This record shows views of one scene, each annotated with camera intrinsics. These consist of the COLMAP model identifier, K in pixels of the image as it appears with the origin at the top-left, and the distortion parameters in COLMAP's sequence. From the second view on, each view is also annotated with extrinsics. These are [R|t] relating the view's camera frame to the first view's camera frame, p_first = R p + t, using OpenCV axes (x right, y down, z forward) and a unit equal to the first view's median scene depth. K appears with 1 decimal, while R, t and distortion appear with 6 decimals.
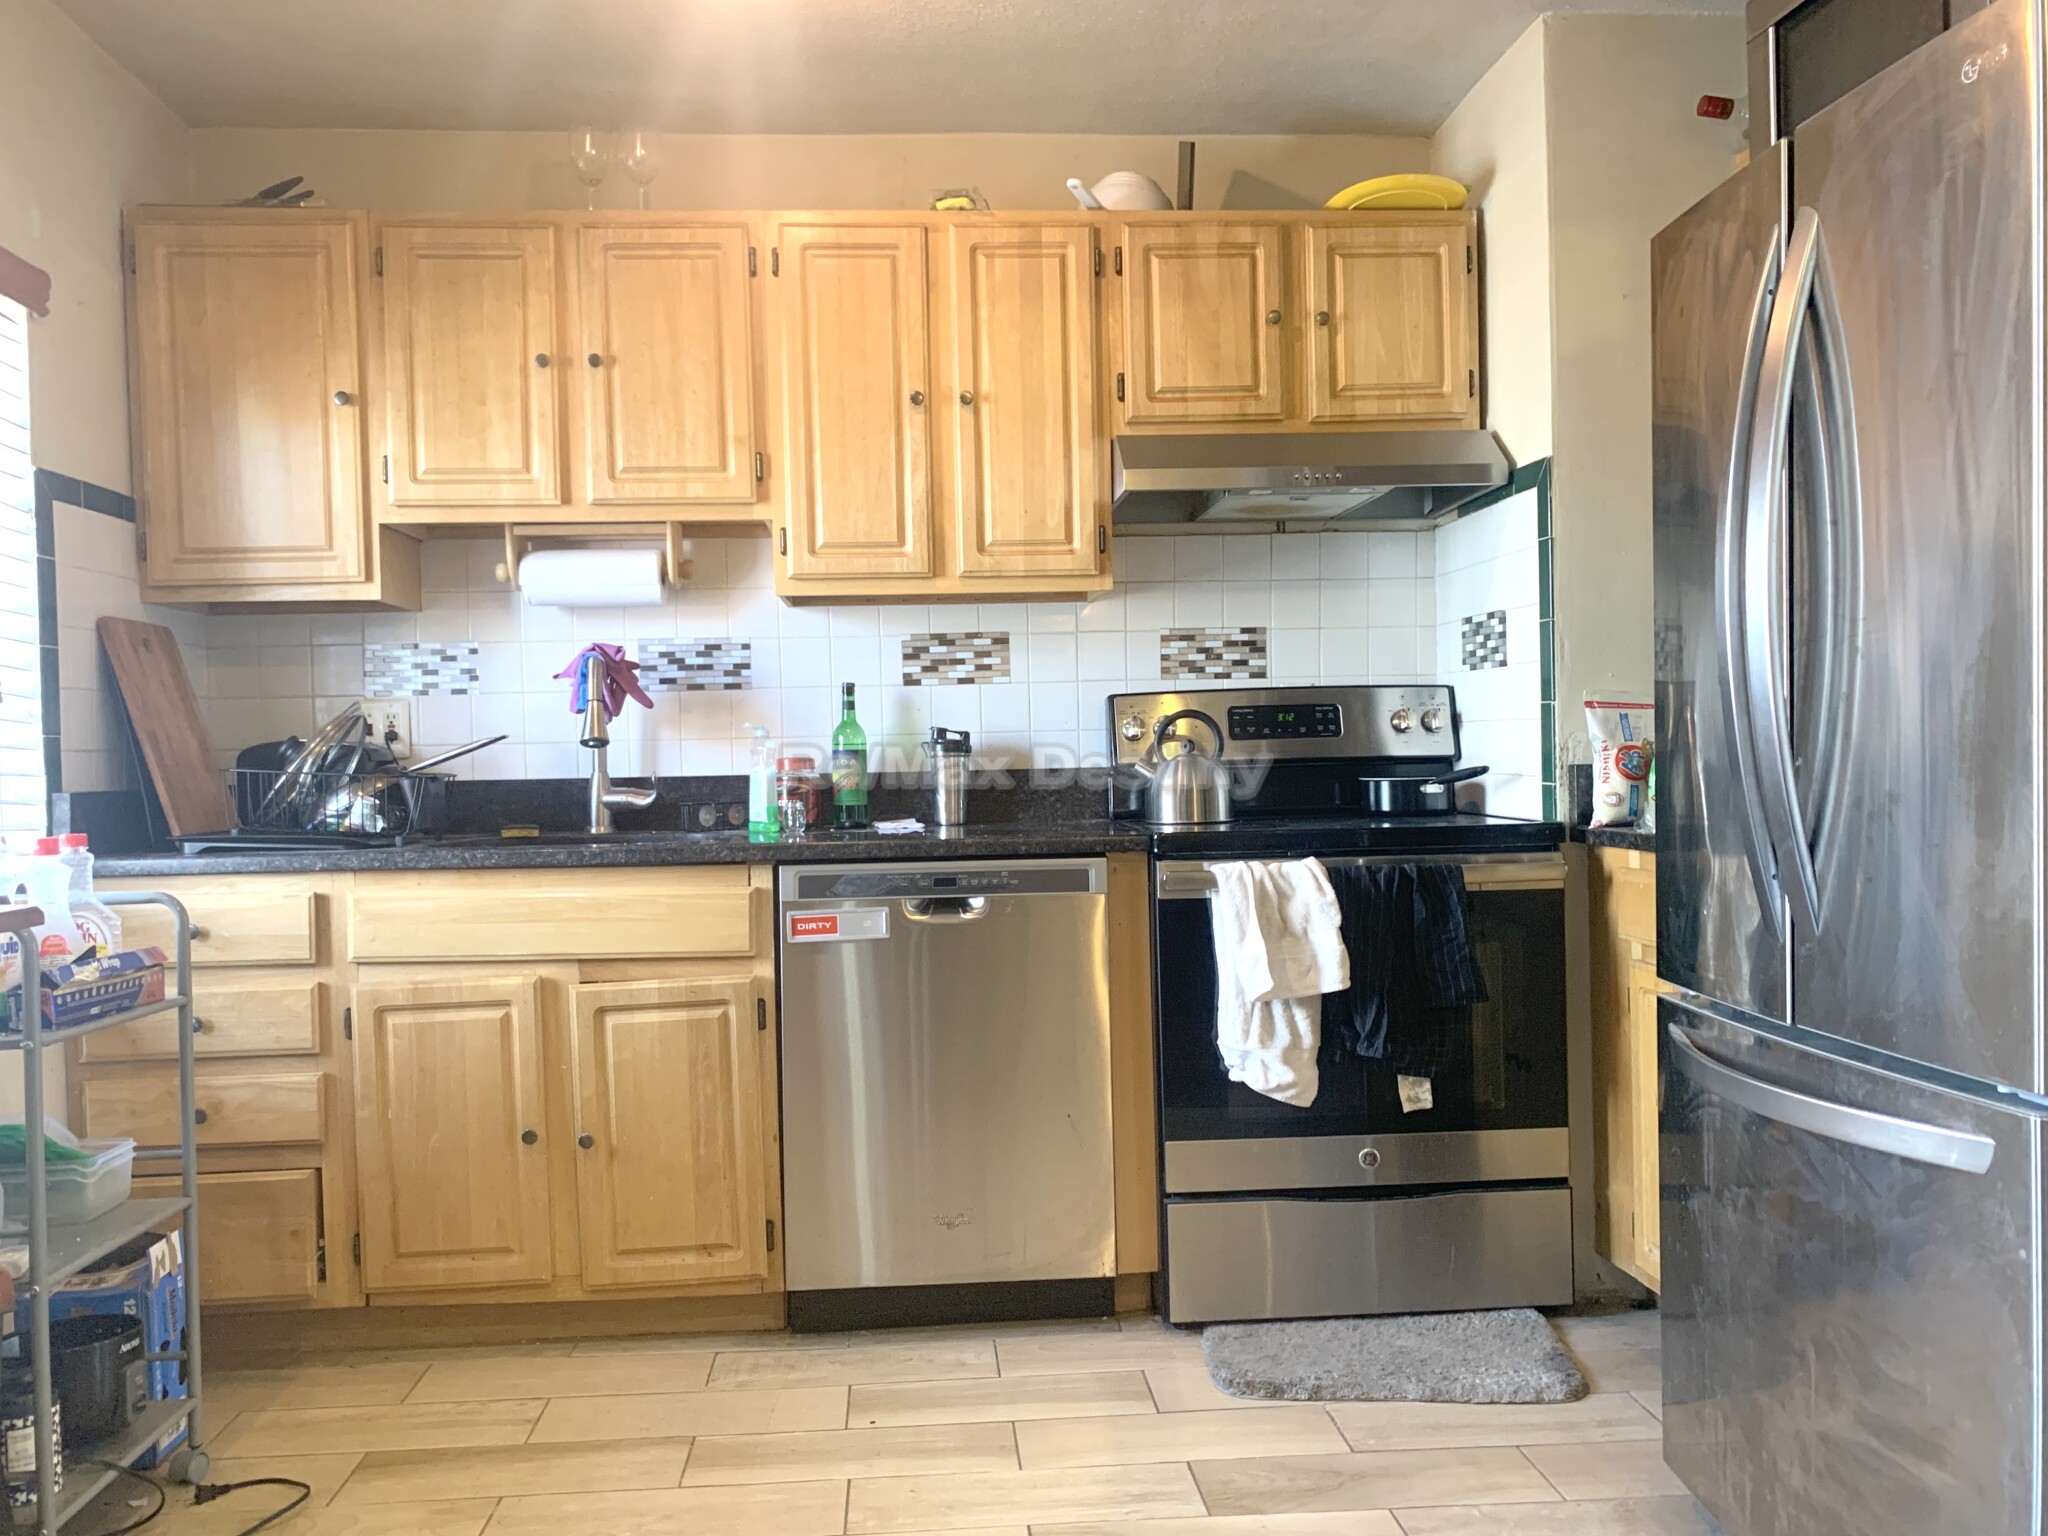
lens RADIAL K [[1573.8, 0, 1023.7], [0, 1573.8, 782.6], [0, 0, 1]] dist [0.008293, -0.010057]
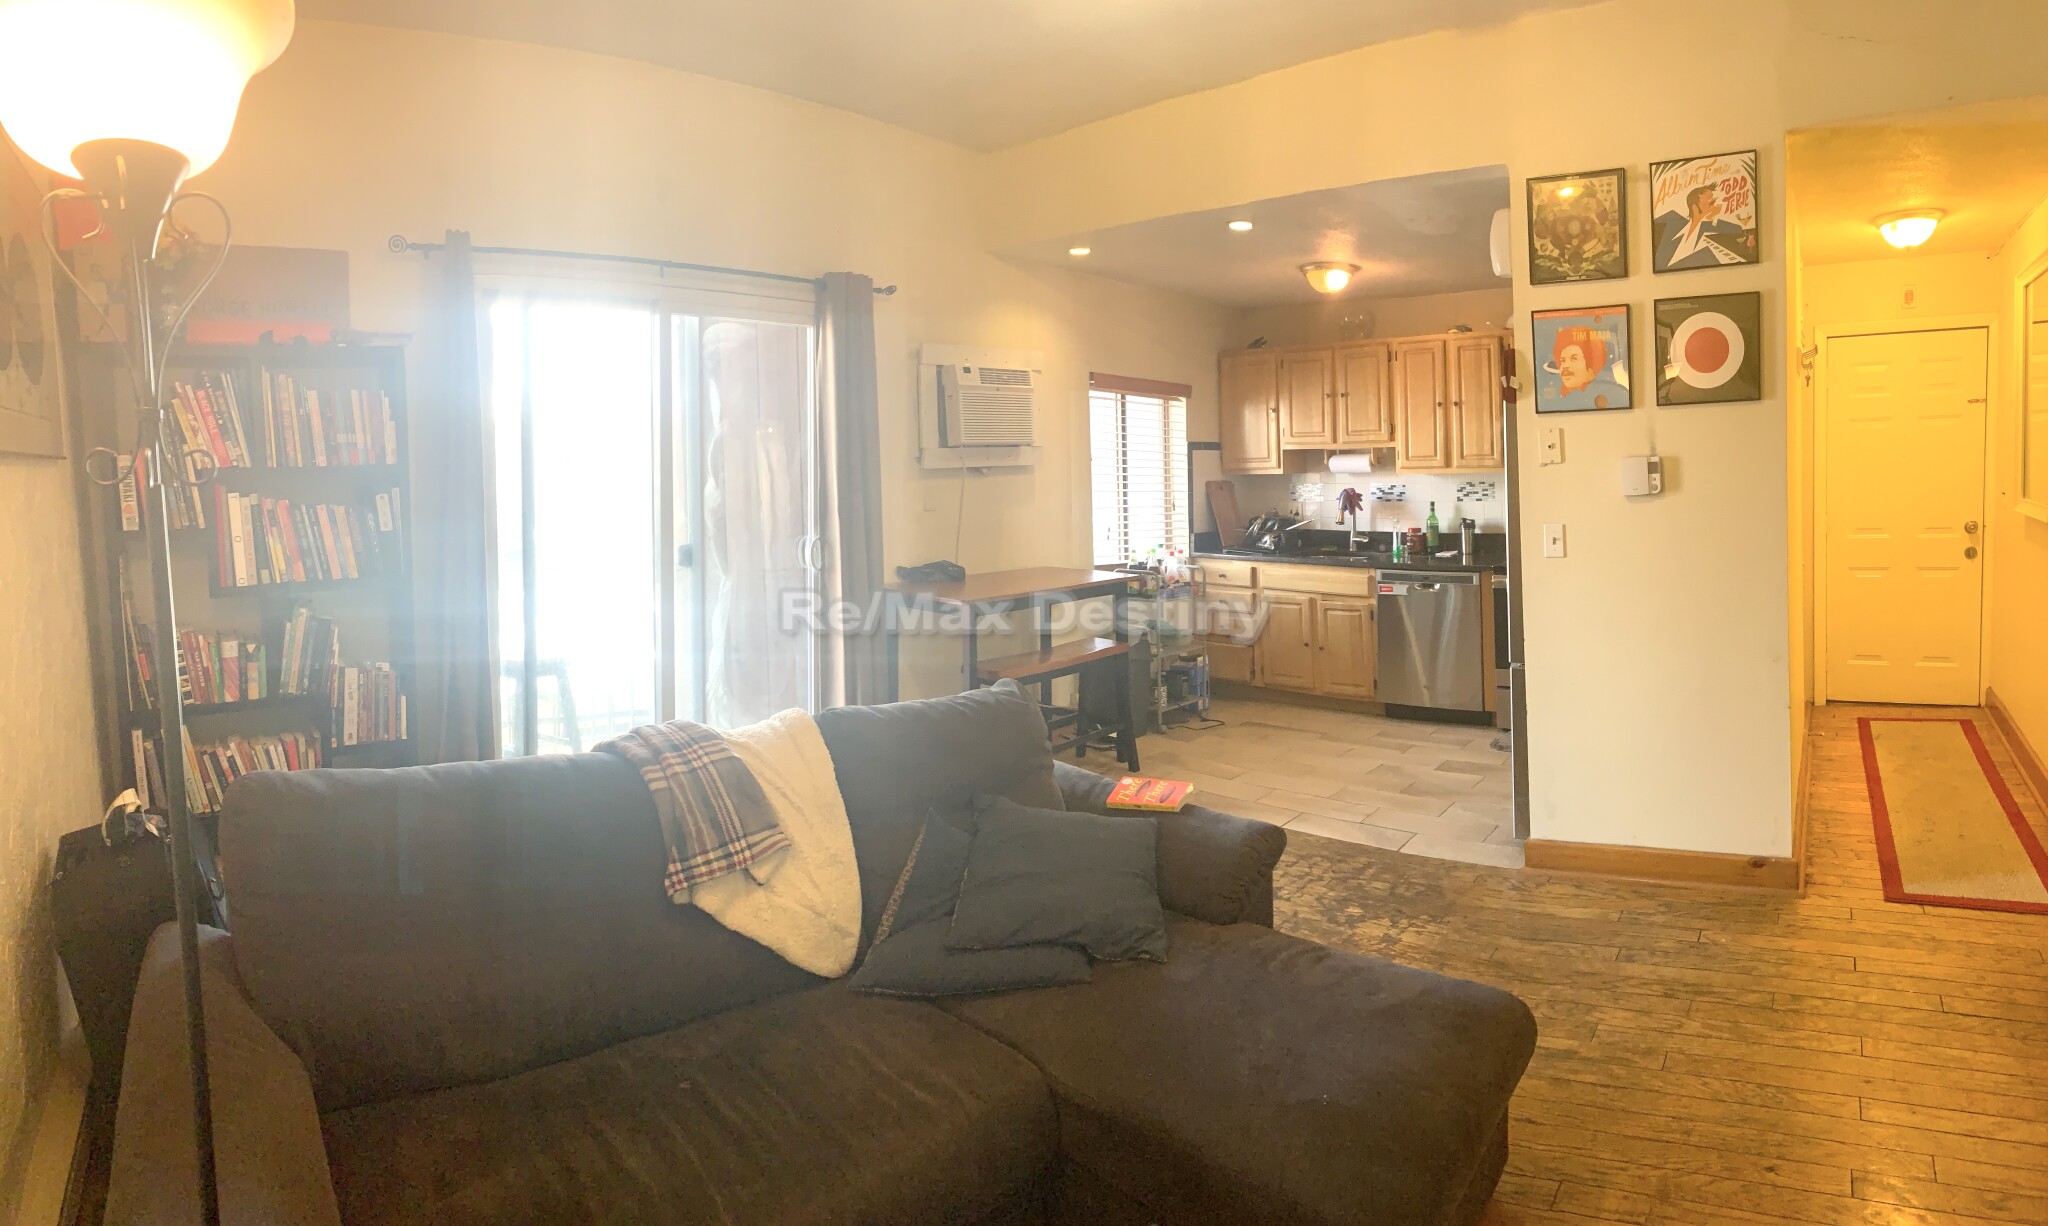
lens RADIAL K [[1603.0, 0, 1024.0], [0, 1603.0, 613.0], [0, 0, 1]] dist [0.000555, -0.000262]
pose [[0.697784, 0.085330, -0.711208, 1.569088], [0.009968, 0.991626, 0.128755, -0.263901], [0.716239, -0.096932, 0.691090, -1.647721]]
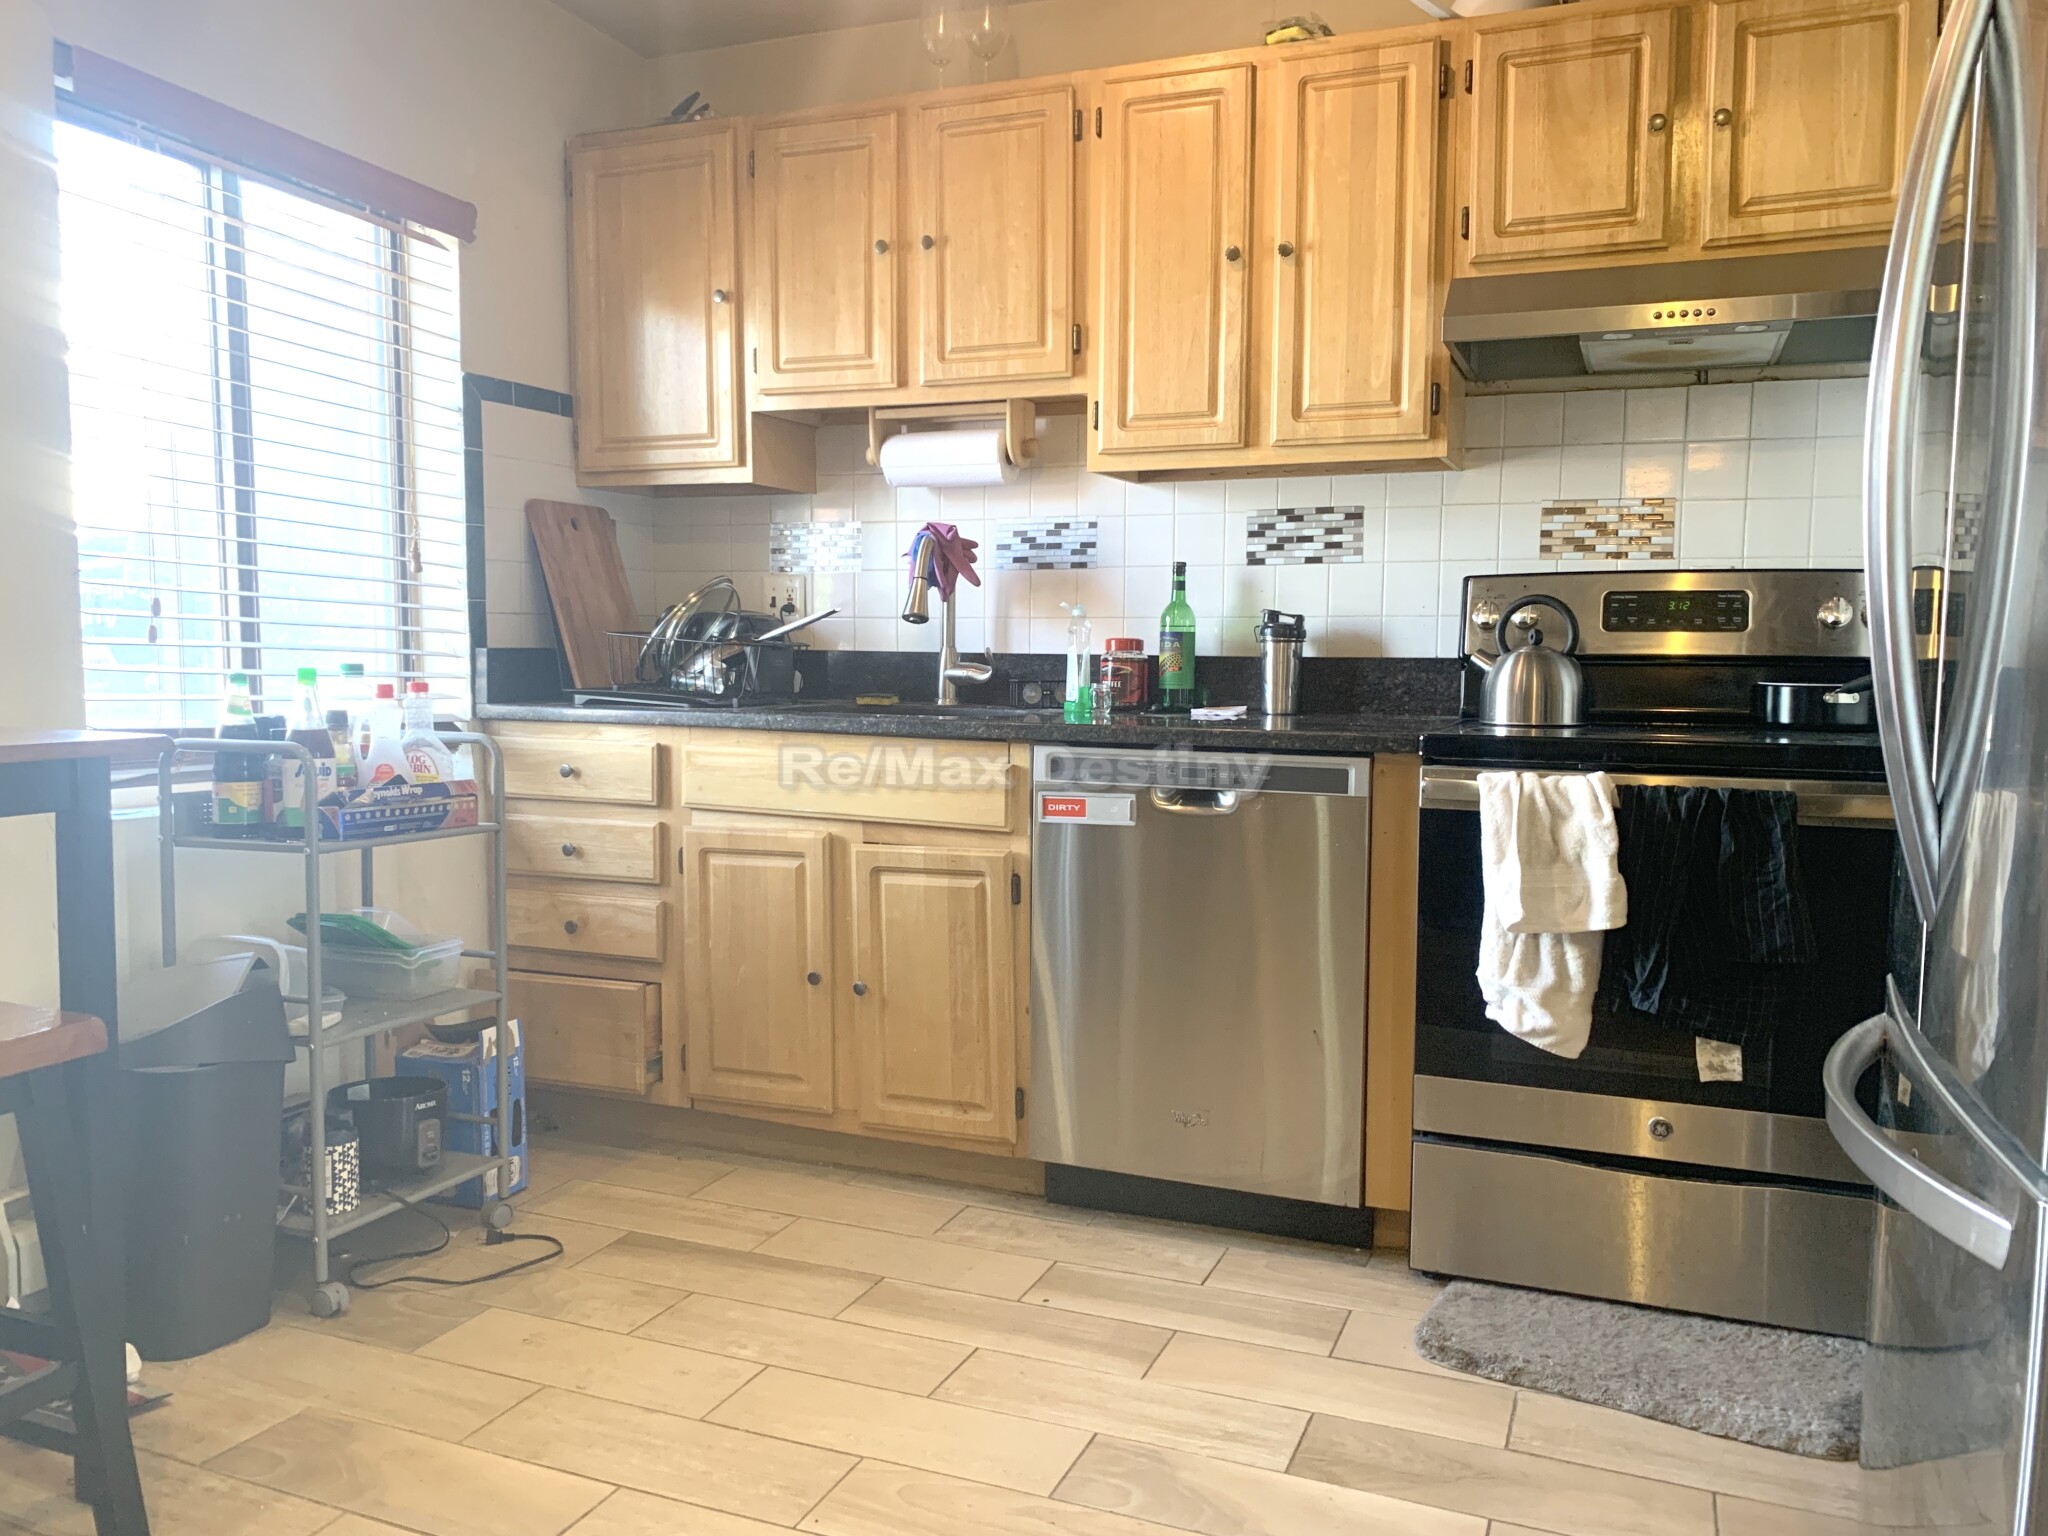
lens RADIAL K [[1570.8, 0, 1024.0], [0, 1570.8, 768.0], [0, 0, 1]] dist [0.030978, -0.041403]
pose [[0.897394, 0.065879, -0.436285, 0.261617], [-0.034467, 0.996236, 0.079536, -0.011361], [0.439883, -0.056337, 0.896286, 0.091412]]
